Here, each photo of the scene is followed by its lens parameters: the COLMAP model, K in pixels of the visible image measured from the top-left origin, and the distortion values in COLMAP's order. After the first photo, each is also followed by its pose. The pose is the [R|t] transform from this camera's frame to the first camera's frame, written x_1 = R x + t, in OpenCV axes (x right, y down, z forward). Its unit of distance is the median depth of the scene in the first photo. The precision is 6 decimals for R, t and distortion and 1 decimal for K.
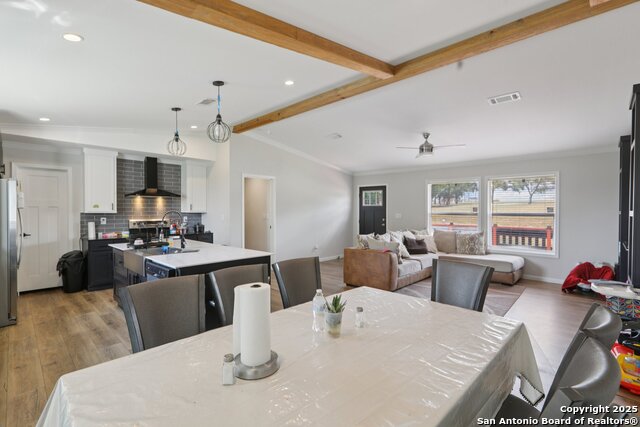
lens RADIAL K [[297.5, 0, 317.7], [0, 297.5, 214.0], [0, 0, 1]] dist [-0.002449, 0.000541]
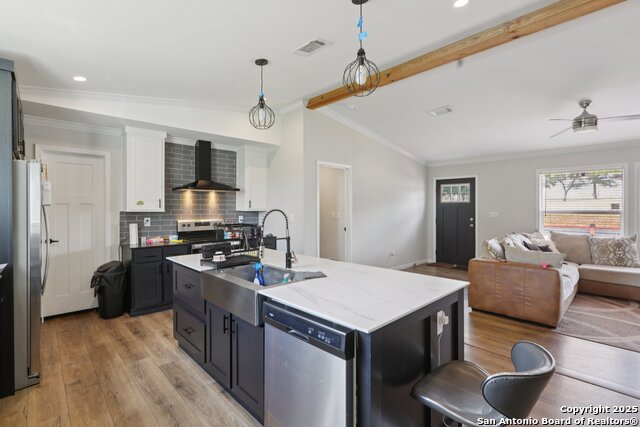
lens RADIAL K [[300.2, 0, 314.4], [0, 300.2, 208.5], [0, 0, 1]] dist [-0.006703, 0.003700]
pose [[0.998851, -0.001746, -0.047885, -0.244704], [0.001223, 0.999939, -0.010947, -0.002635], [0.047901, 0.010876, 0.998793, 0.237783]]
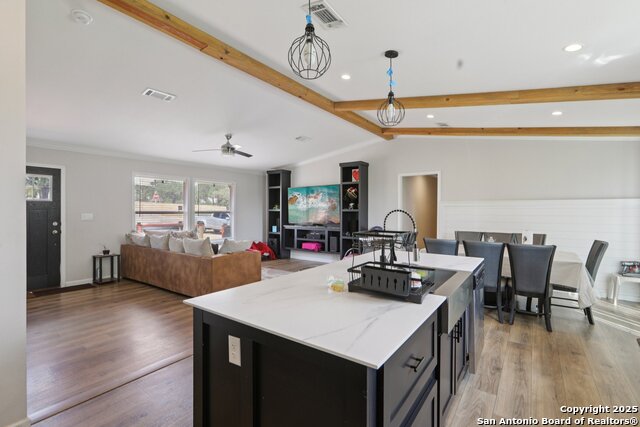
lens RADIAL K [[300.2, 0, 333.0], [0, 300.2, 212.7], [0, 0, 1]] dist [-0.006703, 0.003700]
pose [[-0.171992, -0.010290, 0.985045, -0.708238], [0.013383, 0.999829, 0.012782, -0.005470], [-0.985007, 0.015381, -0.171825, 0.792118]]
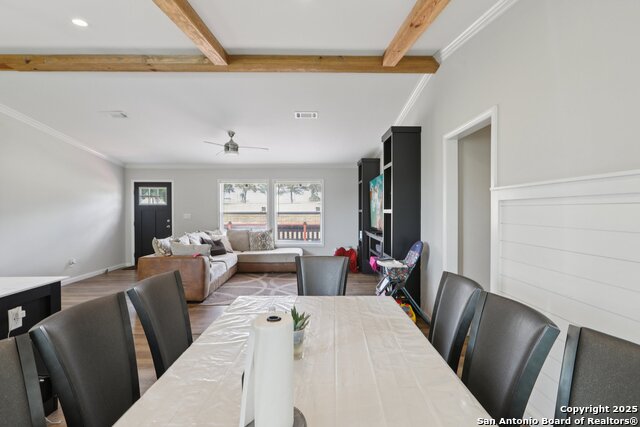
lens RADIAL K [[300.2, 0, 321.1], [0, 300.2, 211.7], [0, 0, 1]] dist [-0.006703, 0.003700]
pose [[0.704279, -0.007716, 0.709881, -0.128883], [0.012793, 0.999917, -0.001823, -0.000153], [-0.709808, 0.010365, 0.704319, 0.085063]]
